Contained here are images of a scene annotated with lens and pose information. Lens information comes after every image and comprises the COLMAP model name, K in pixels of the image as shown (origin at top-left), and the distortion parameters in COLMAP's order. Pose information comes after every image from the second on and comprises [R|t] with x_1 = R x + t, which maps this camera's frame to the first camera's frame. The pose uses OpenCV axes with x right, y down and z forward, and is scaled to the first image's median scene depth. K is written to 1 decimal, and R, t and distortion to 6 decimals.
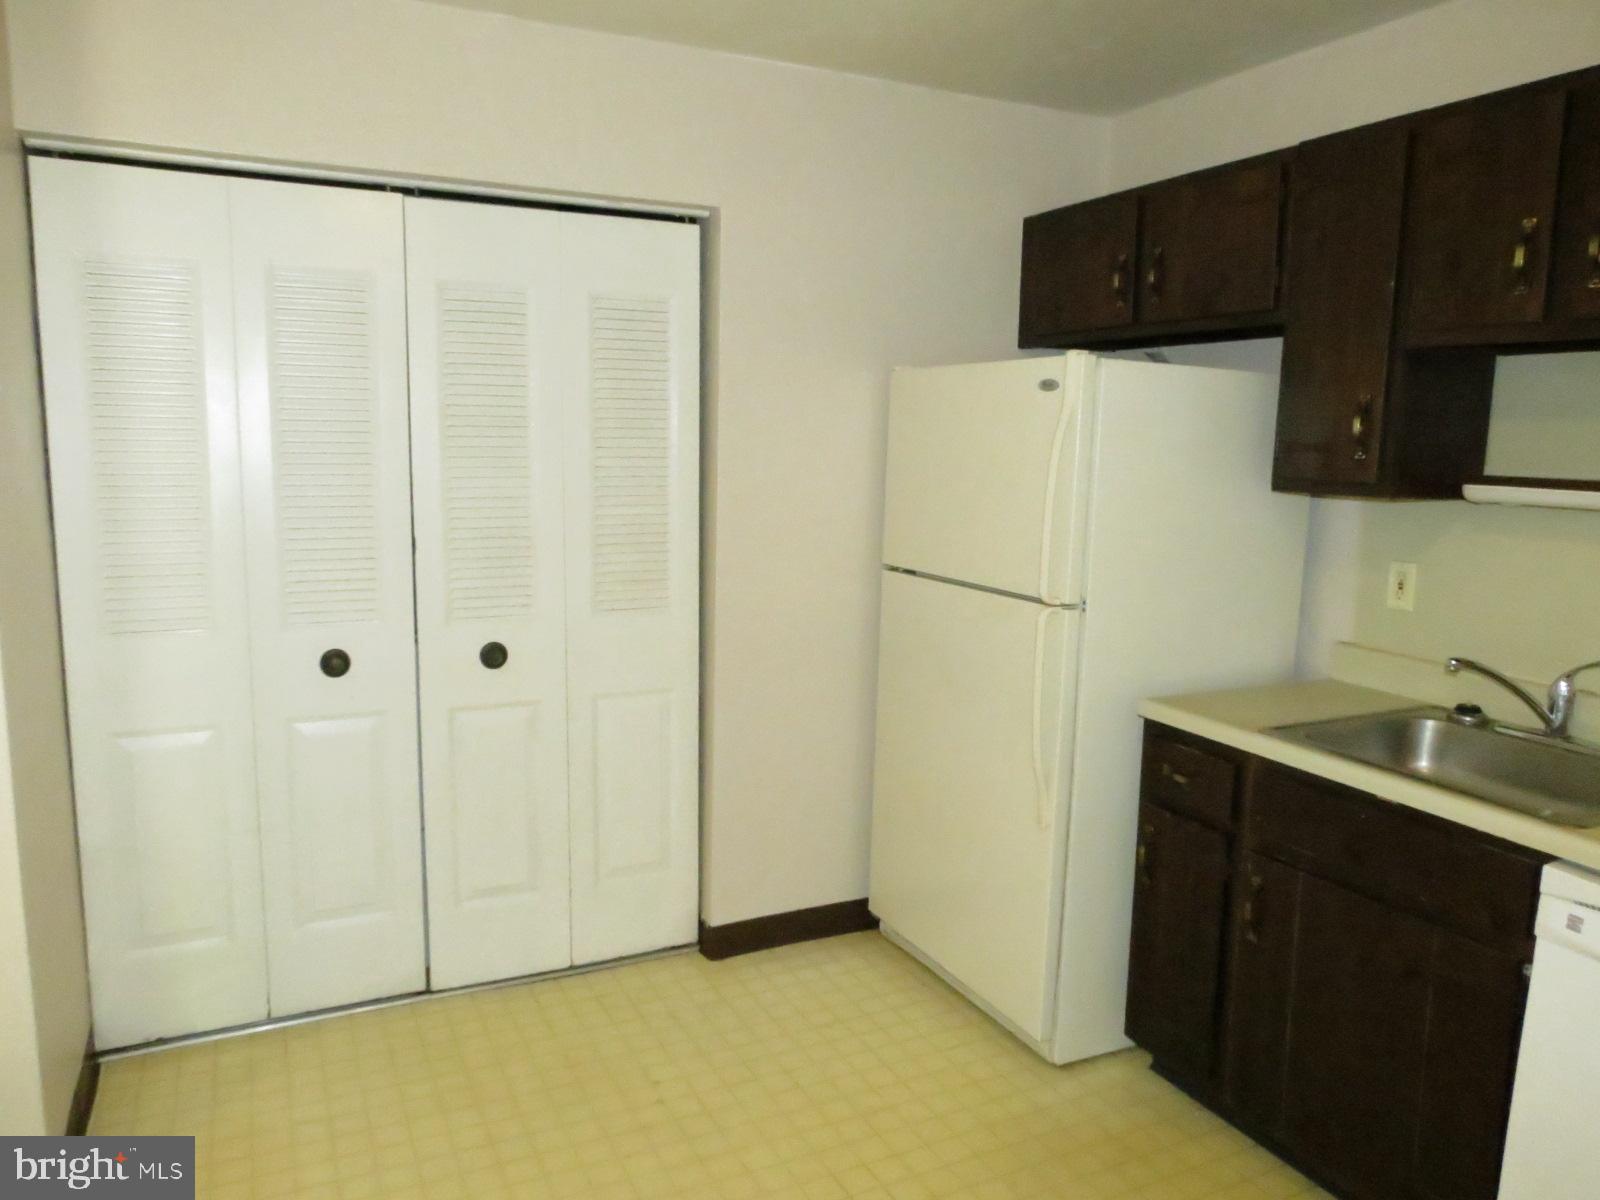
lens RADIAL K [[1127.5, 0, 802.2], [0, 1127.5, 605.4], [0, 0, 1]] dist [-0.033543, 0.002316]
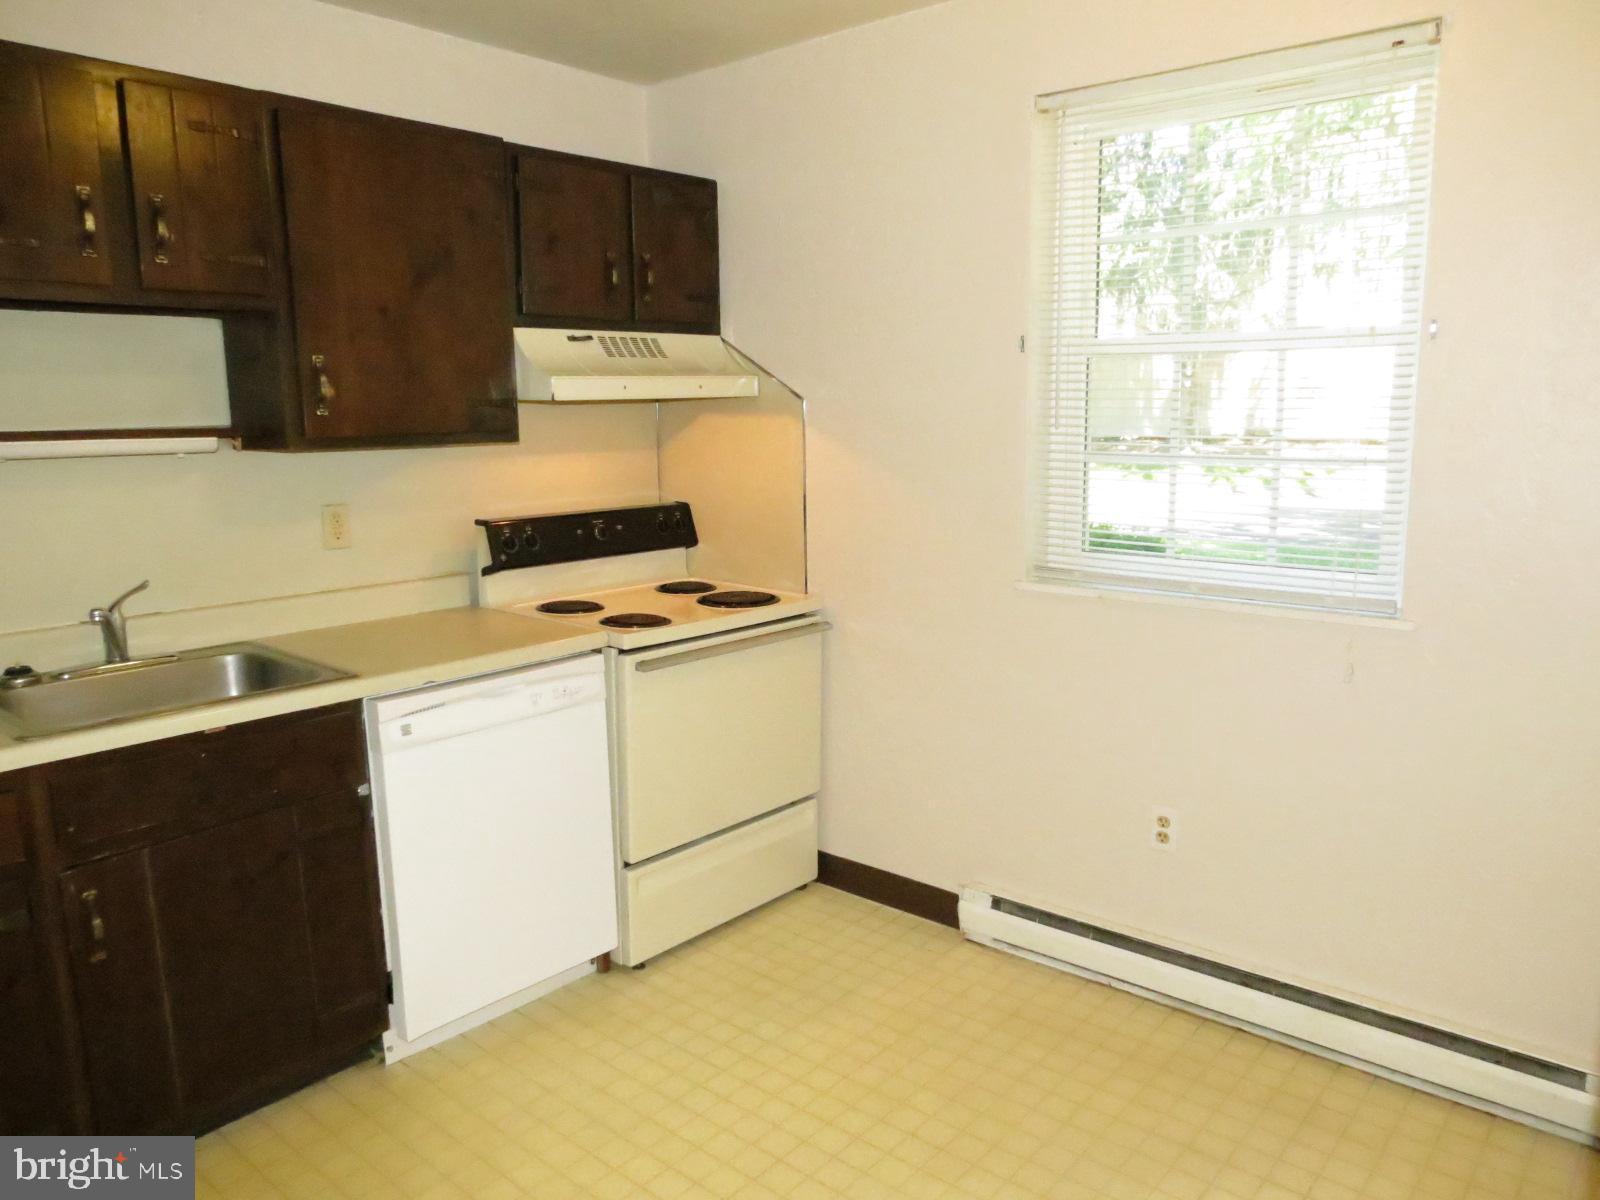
lens RADIAL K [[1126.4, 0, 800.0], [0, 1126.4, 600.0], [0, 0, 1]] dist [-0.040731, 0.025756]
pose [[-0.396829, -0.172524, 0.901533, -0.546671], [0.142181, 0.958769, 0.246061, -0.110509], [-0.906814, 0.225825, -0.355938, 0.709598]]
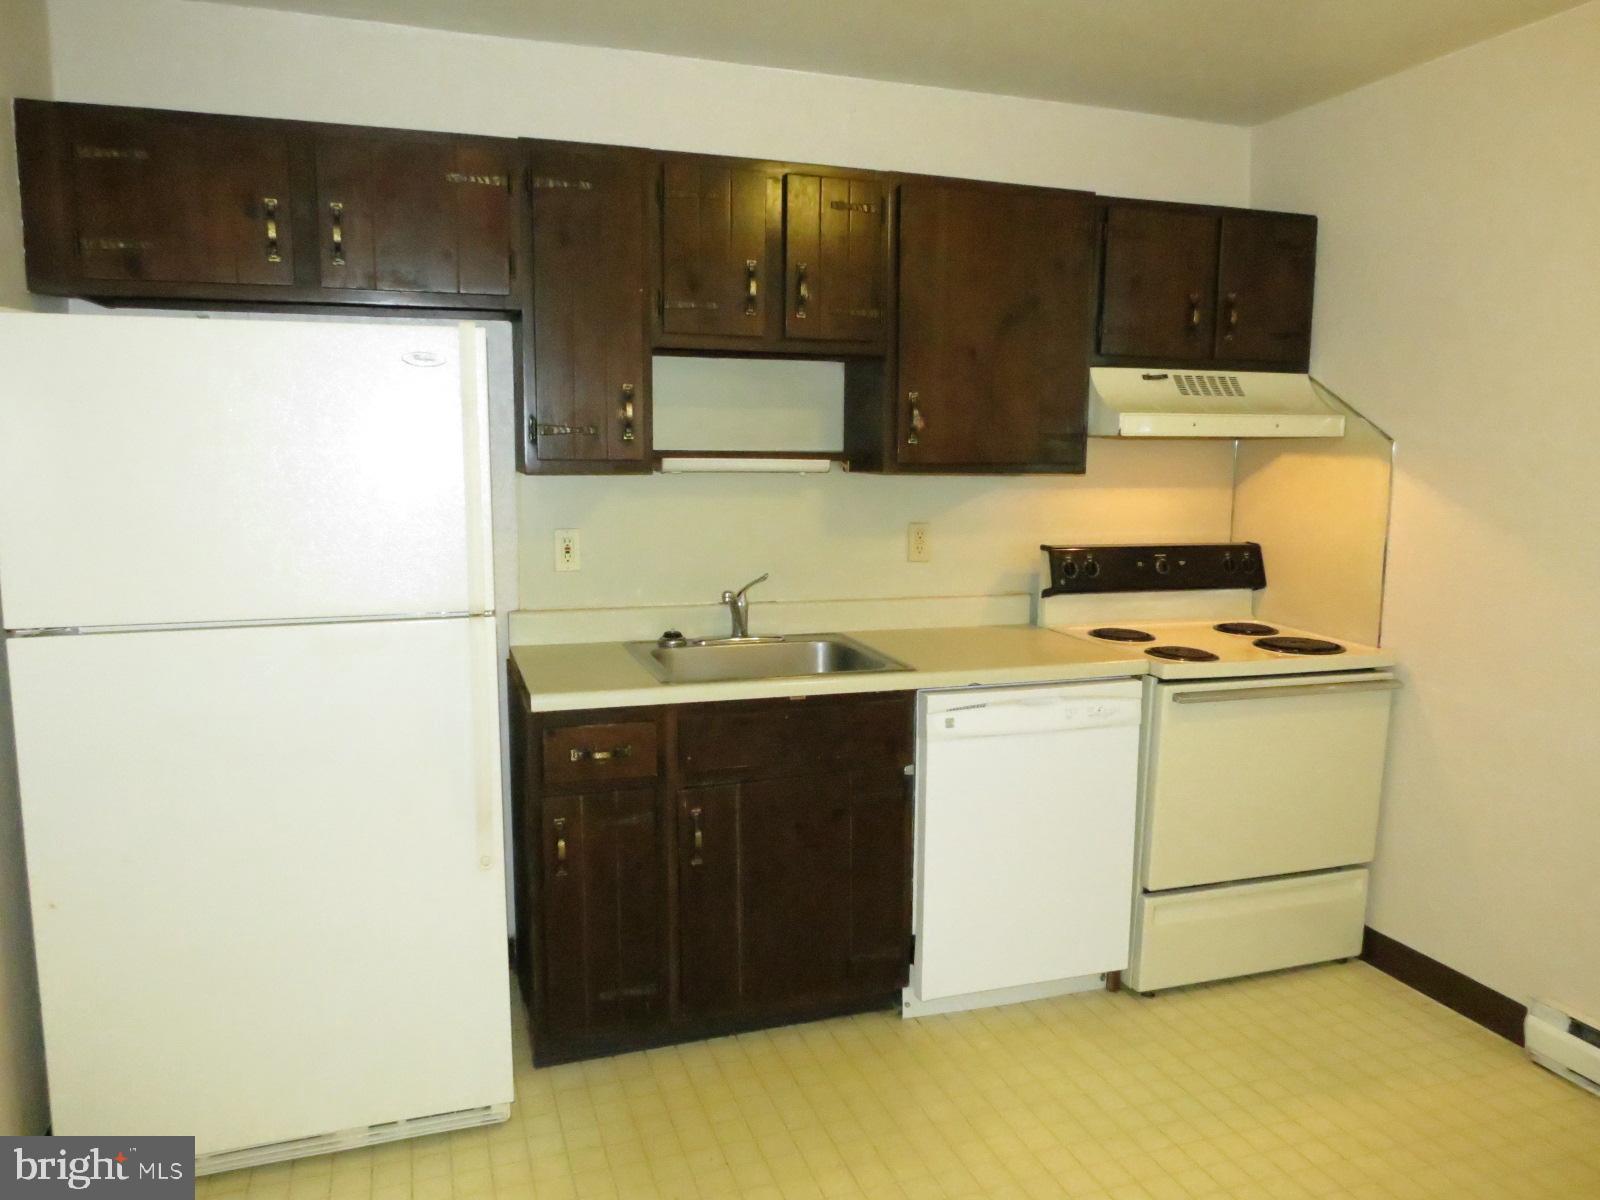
lens RADIAL K [[1127.5, 0, 802.2], [0, 1127.5, 605.4], [0, 0, 1]] dist [-0.033543, 0.002316]
pose [[0.126074, -0.157336, 0.979464, -0.634625], [0.143857, 0.979806, 0.138874, -0.097360], [-0.981535, 0.123394, 0.146162, 0.663509]]
